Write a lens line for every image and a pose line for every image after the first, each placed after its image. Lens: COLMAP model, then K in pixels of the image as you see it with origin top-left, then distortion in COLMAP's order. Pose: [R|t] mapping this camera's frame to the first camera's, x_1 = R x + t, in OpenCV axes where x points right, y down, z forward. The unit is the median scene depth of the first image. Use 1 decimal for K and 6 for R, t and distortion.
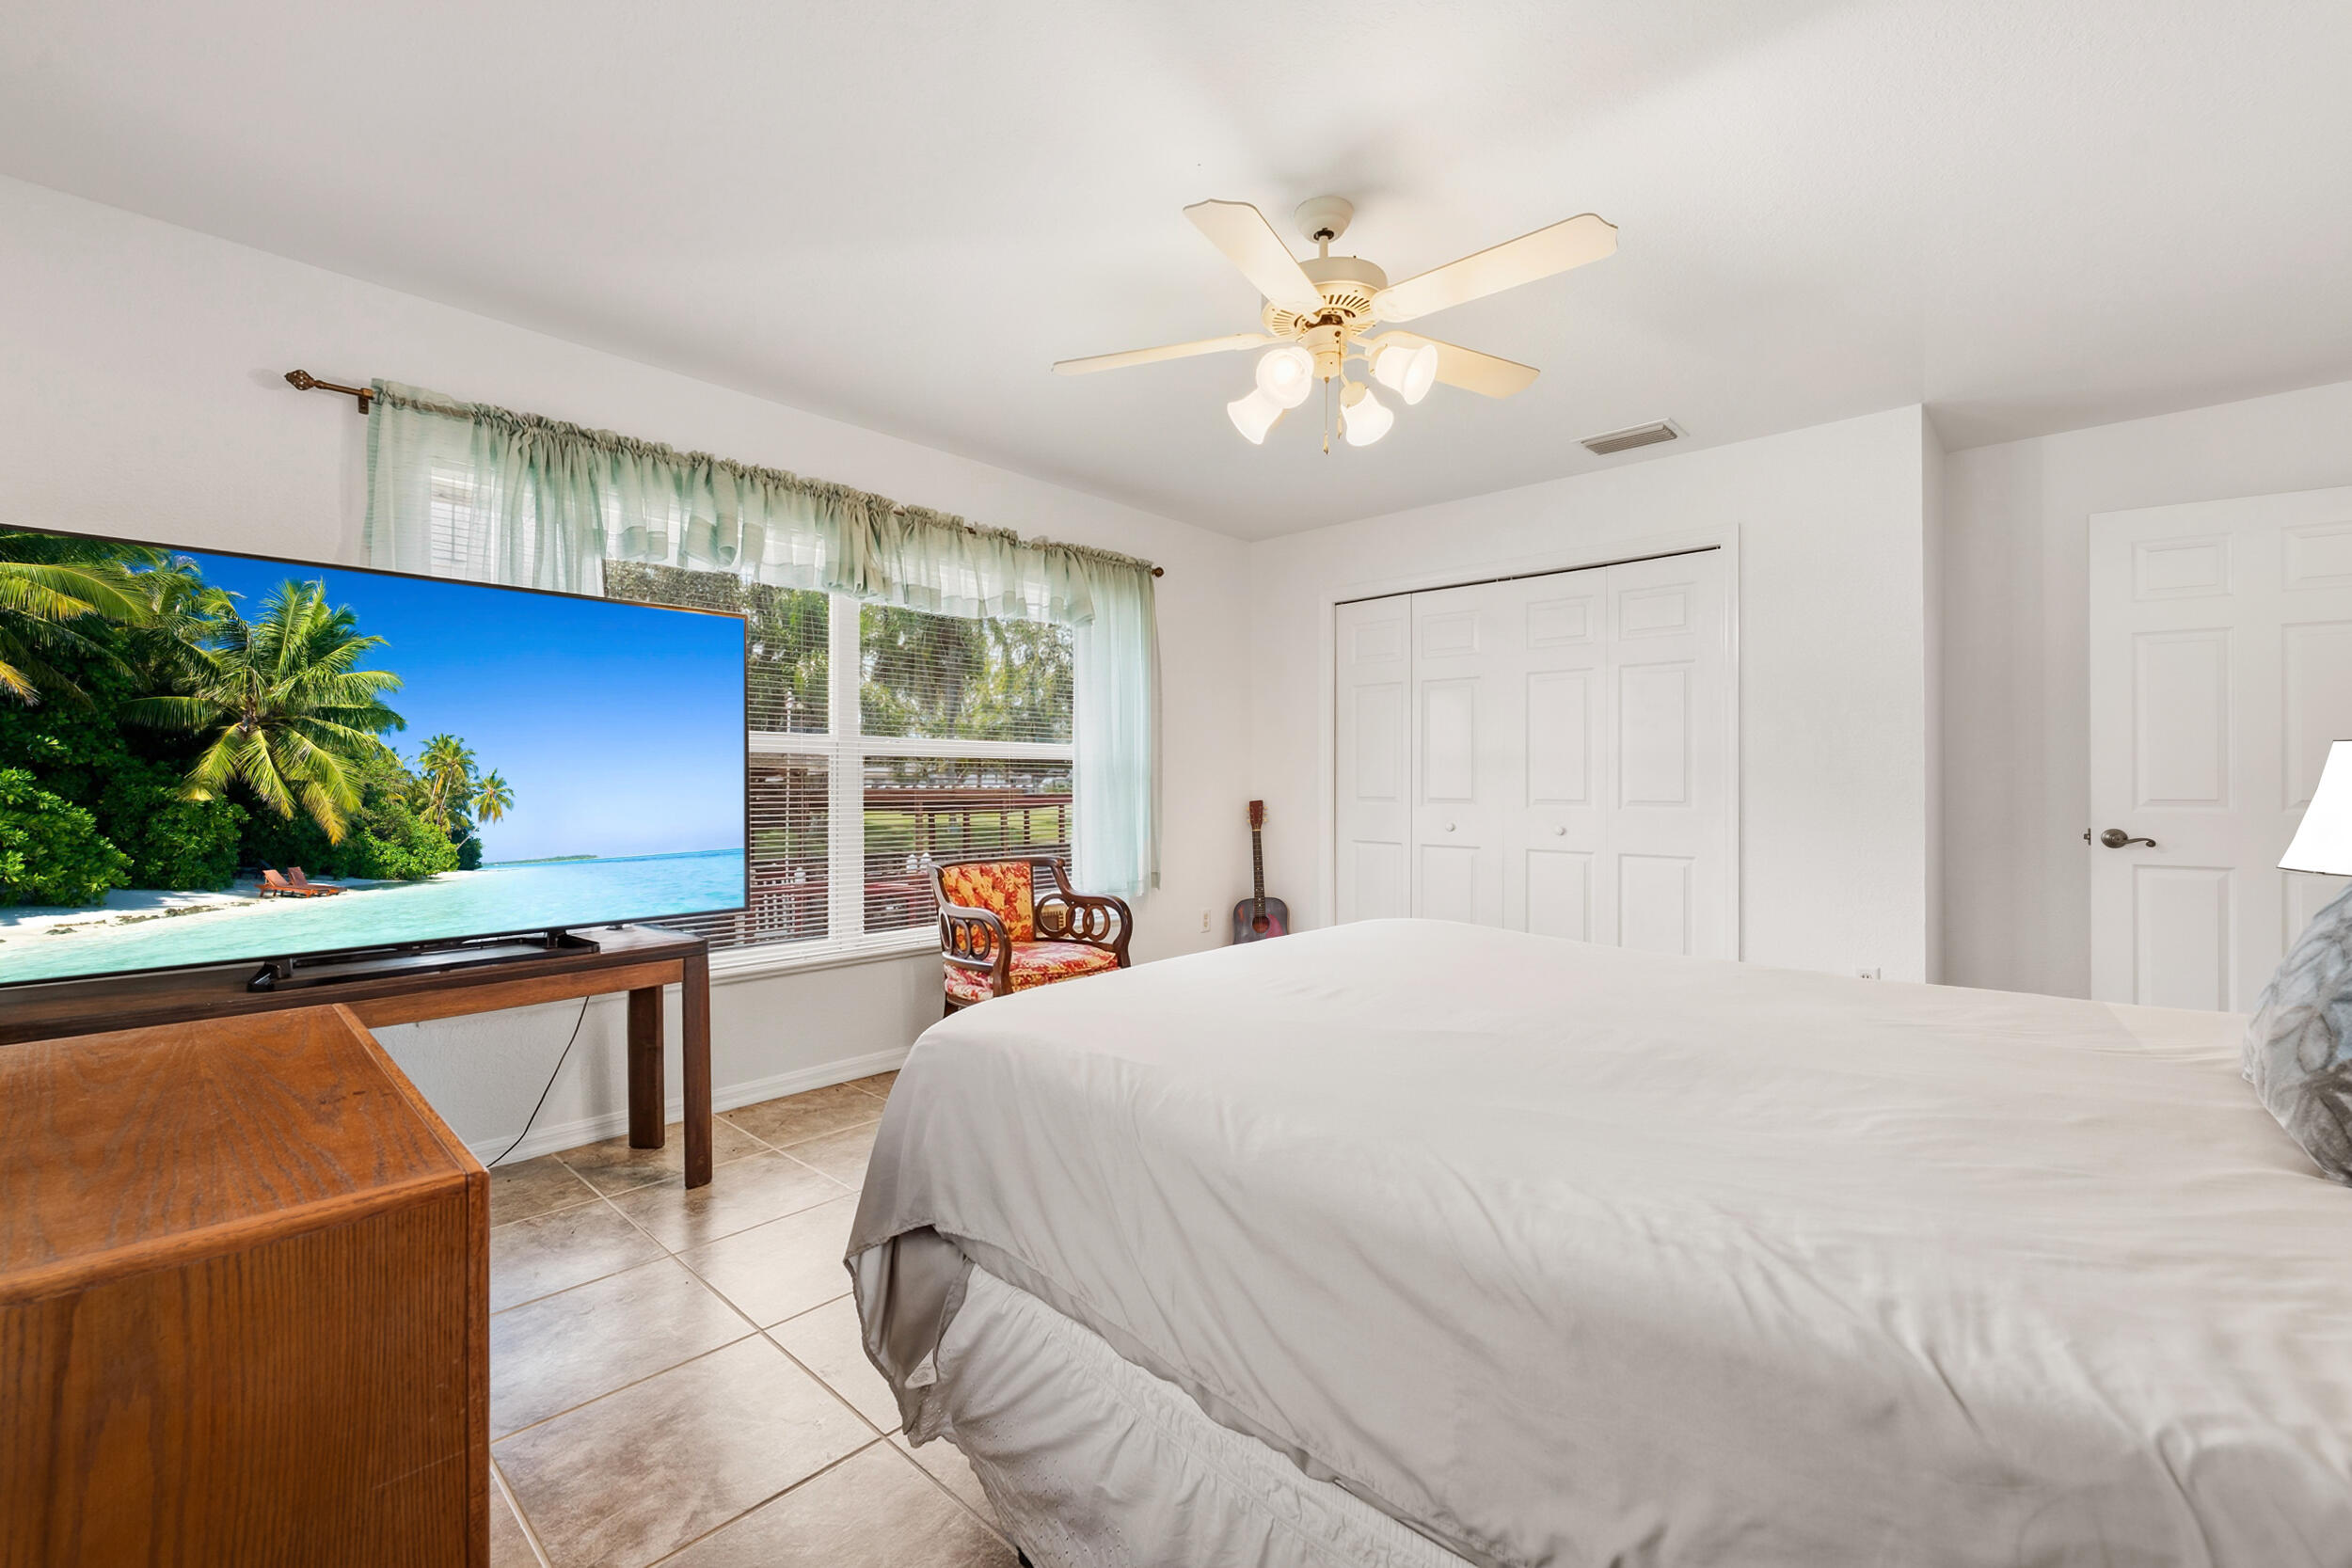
lens RADIAL K [[967.3, 0, 1170.8], [0, 967.3, 787.8], [0, 0, 1]] dist [-0.000890, -0.000467]
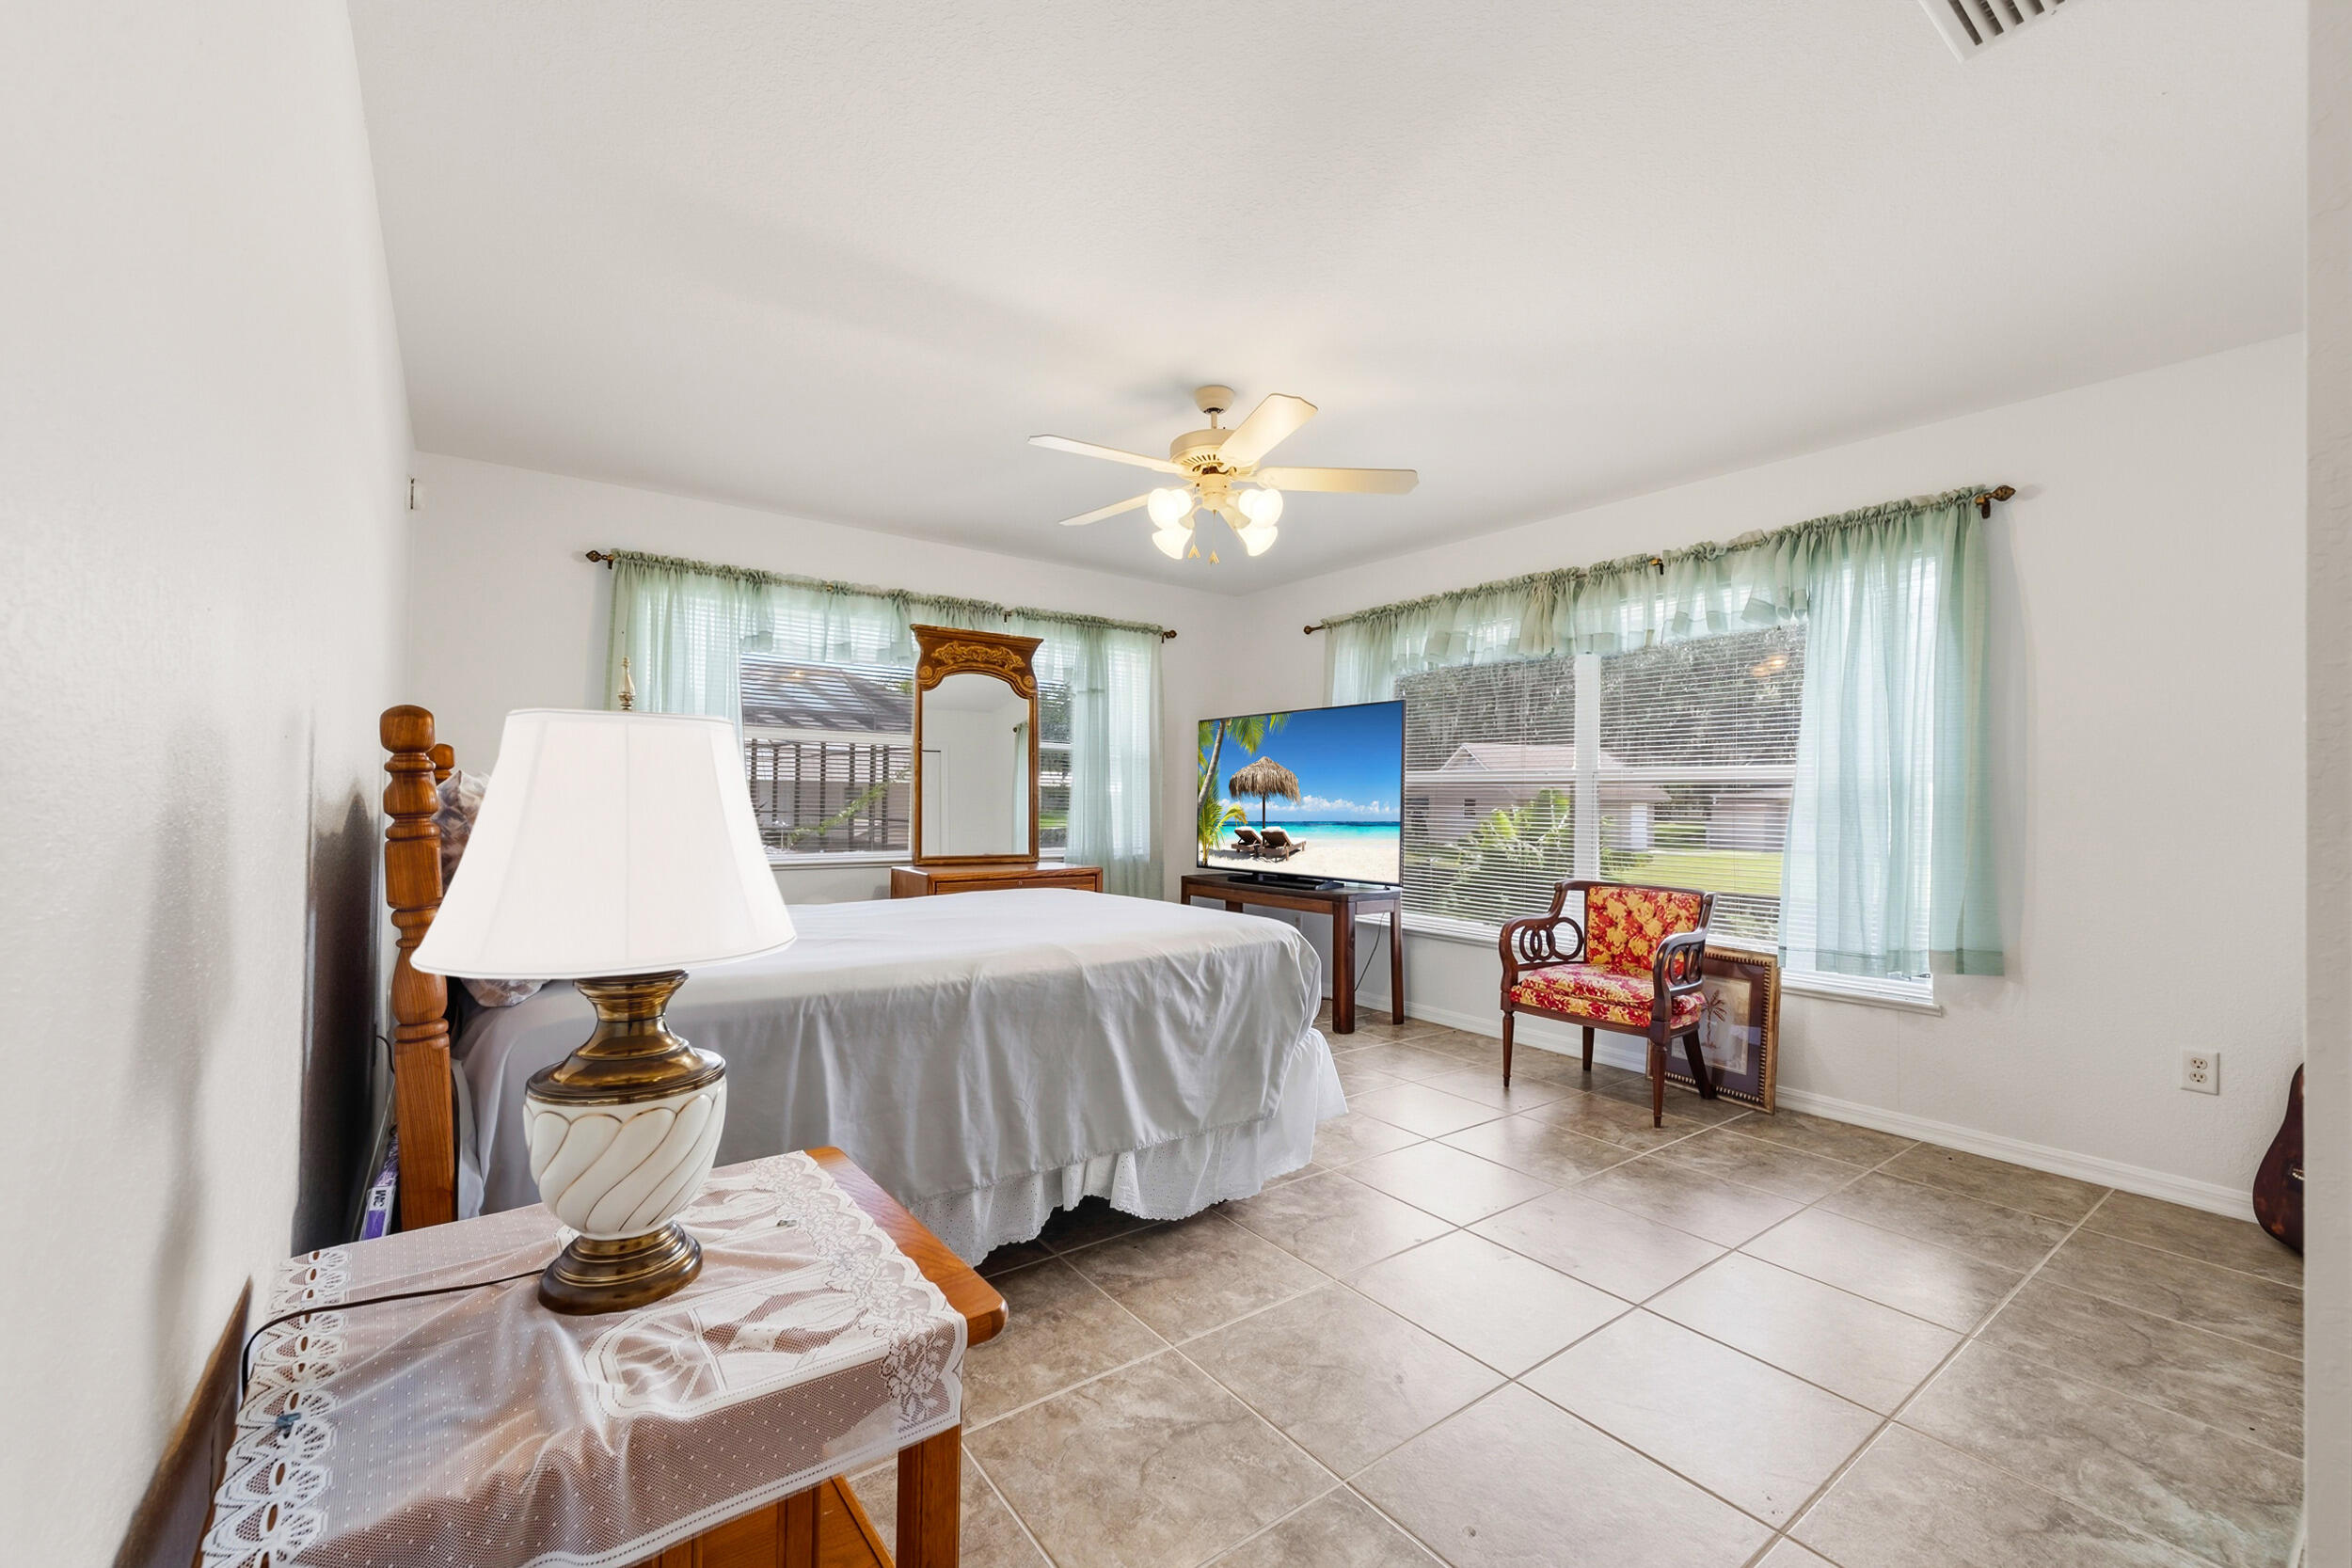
lens RADIAL K [[967.3, 0, 1170.8], [0, 967.3, 787.8], [0, 0, 1]] dist [-0.000890, -0.000467]
pose [[-0.189256, -0.018312, -0.981757, 1.081111], [-0.020438, 0.999683, -0.014707, -0.002817], [0.981715, 0.017282, -0.189571, 0.849268]]
